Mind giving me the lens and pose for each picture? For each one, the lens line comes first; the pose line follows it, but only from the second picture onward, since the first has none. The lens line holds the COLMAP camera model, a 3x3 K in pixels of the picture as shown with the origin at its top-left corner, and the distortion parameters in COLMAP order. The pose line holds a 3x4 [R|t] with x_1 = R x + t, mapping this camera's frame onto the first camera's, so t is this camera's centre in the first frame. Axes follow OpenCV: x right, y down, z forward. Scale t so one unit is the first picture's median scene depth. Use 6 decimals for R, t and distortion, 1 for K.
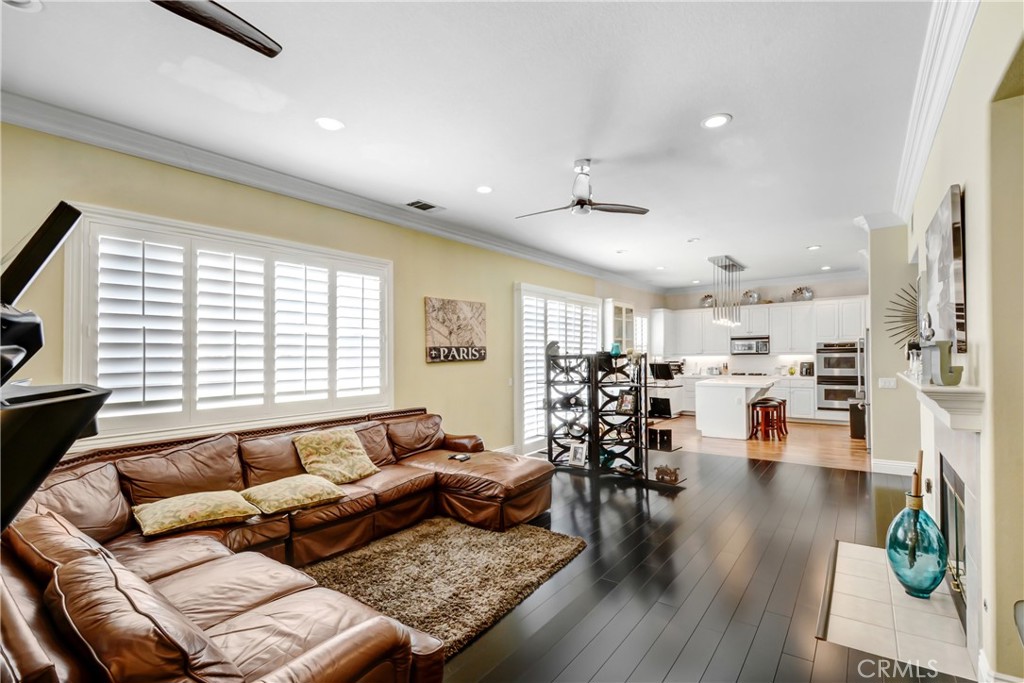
lens RADIAL K [[471.2, 0, 528.8], [0, 471.2, 345.7], [0, 0, 1]] dist [-0.002914, -0.000510]
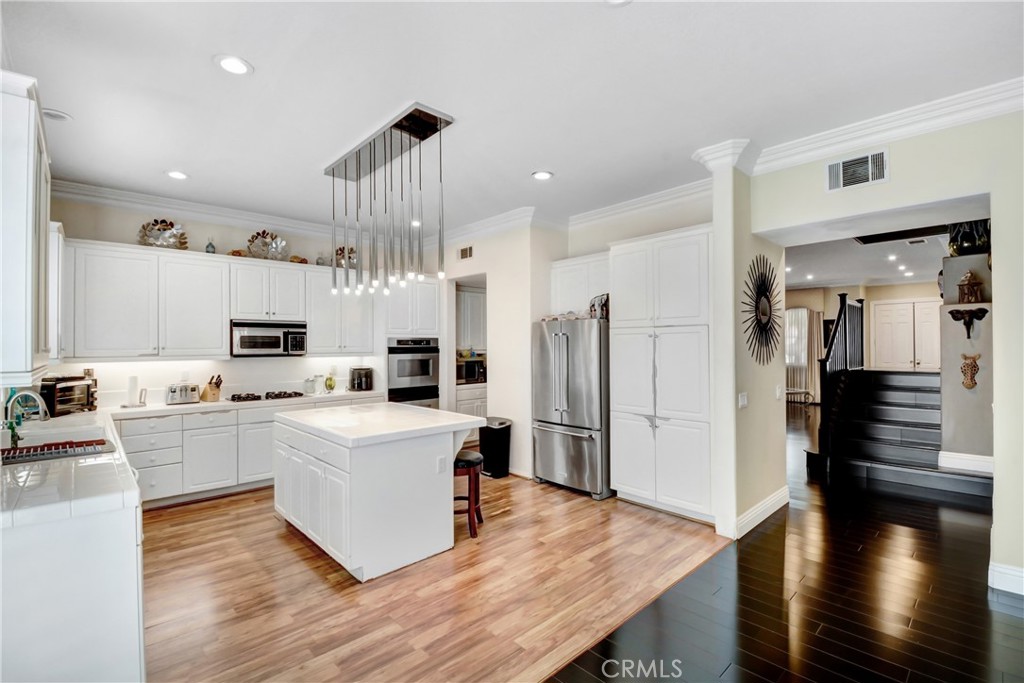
lens RADIAL K [[471.2, 0, 528.8], [0, 471.2, 345.7], [0, 0, 1]] dist [-0.002914, -0.000510]
pose [[0.193252, 0.013080, 0.981062, 0.021147], [-0.018276, 0.999786, -0.009730, 0.007009], [-0.980979, -0.016049, 0.193450, 0.637853]]
